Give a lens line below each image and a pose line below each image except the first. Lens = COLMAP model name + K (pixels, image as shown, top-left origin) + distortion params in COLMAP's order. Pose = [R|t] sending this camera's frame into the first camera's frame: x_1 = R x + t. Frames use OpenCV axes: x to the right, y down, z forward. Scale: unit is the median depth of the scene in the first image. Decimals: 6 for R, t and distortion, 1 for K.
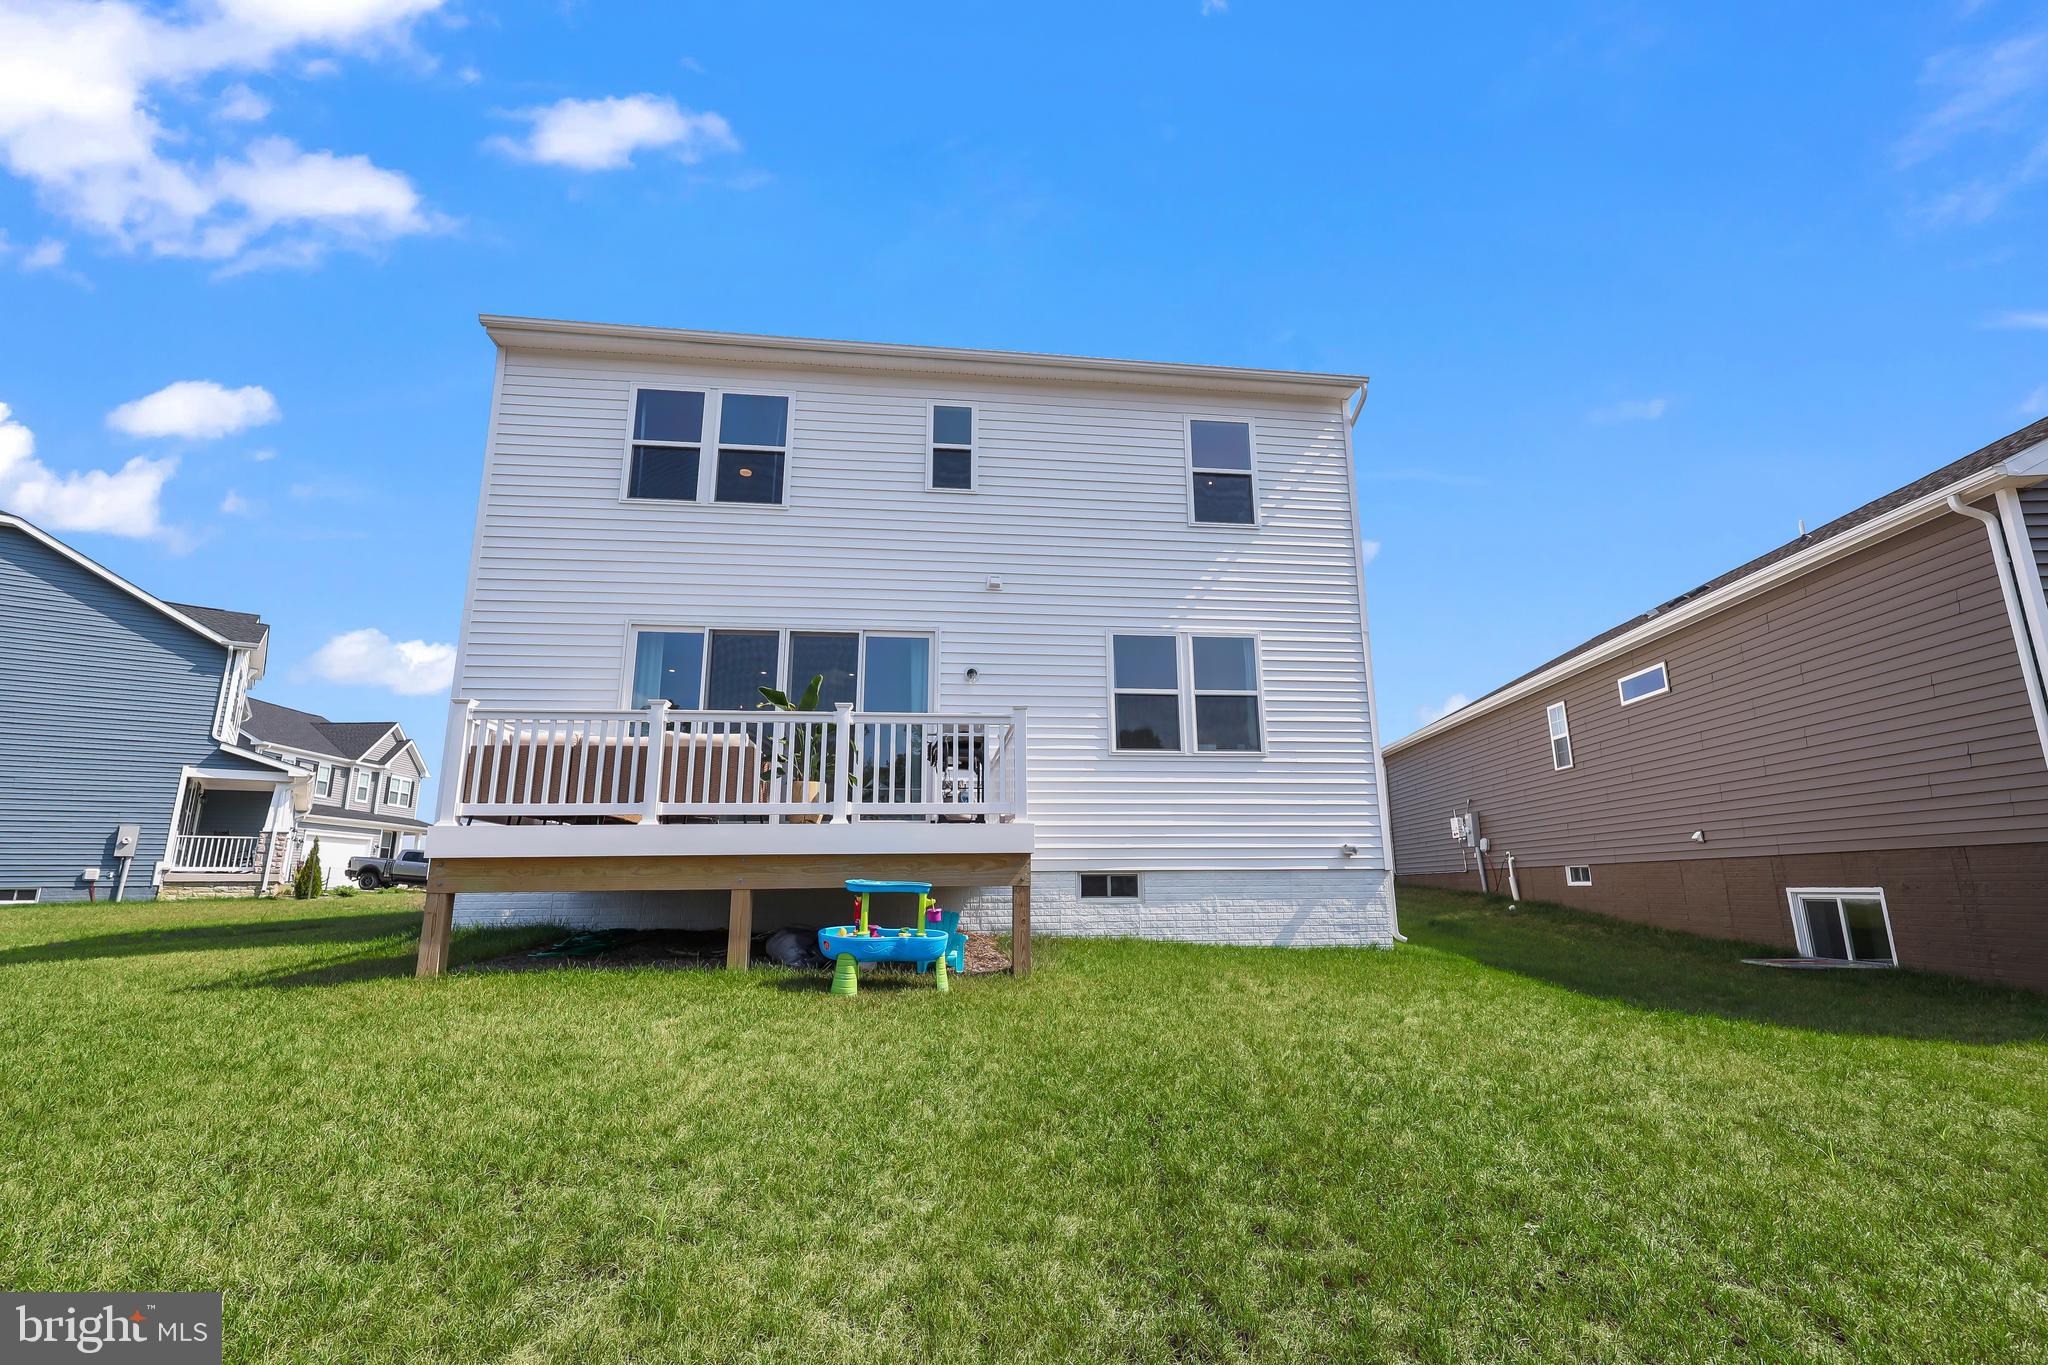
lens RADIAL K [[906.1, 0, 1022.7], [0, 906.1, 672.2], [0, 0, 1]] dist [-0.003924, -0.000090]
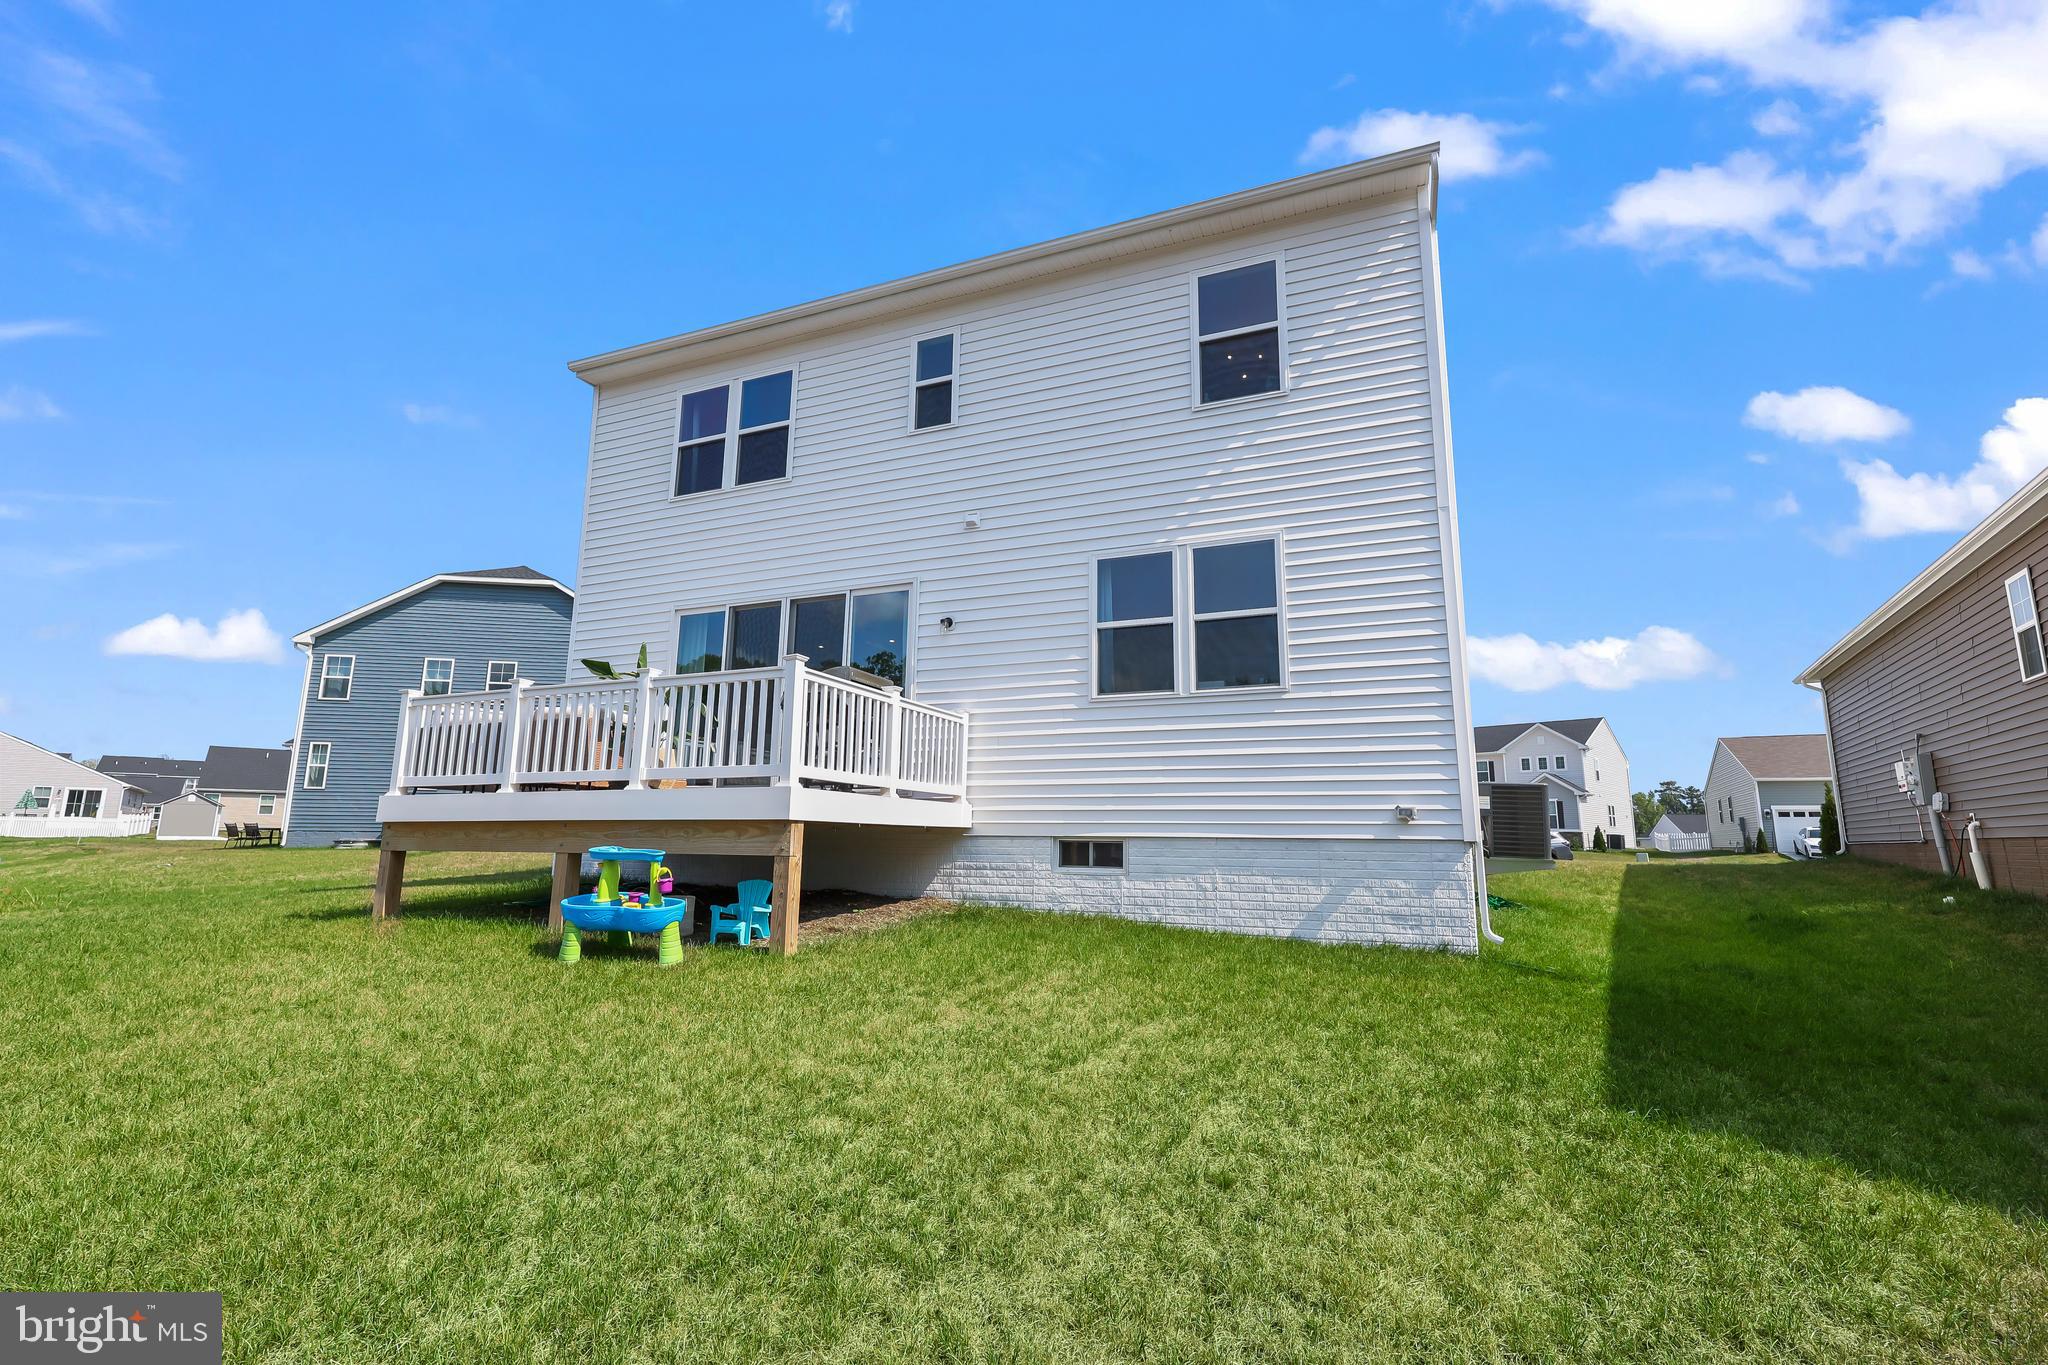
lens RADIAL K [[869.6, 0, 1026.0], [0, 869.6, 679.9], [0, 0, 1]] dist [0.002617, 0.000456]
pose [[0.877101, -0.071296, -0.474985, 0.421611], [0.094483, 0.995210, 0.025088, 0.043757], [0.470921, -0.066883, 0.879636, 0.248078]]
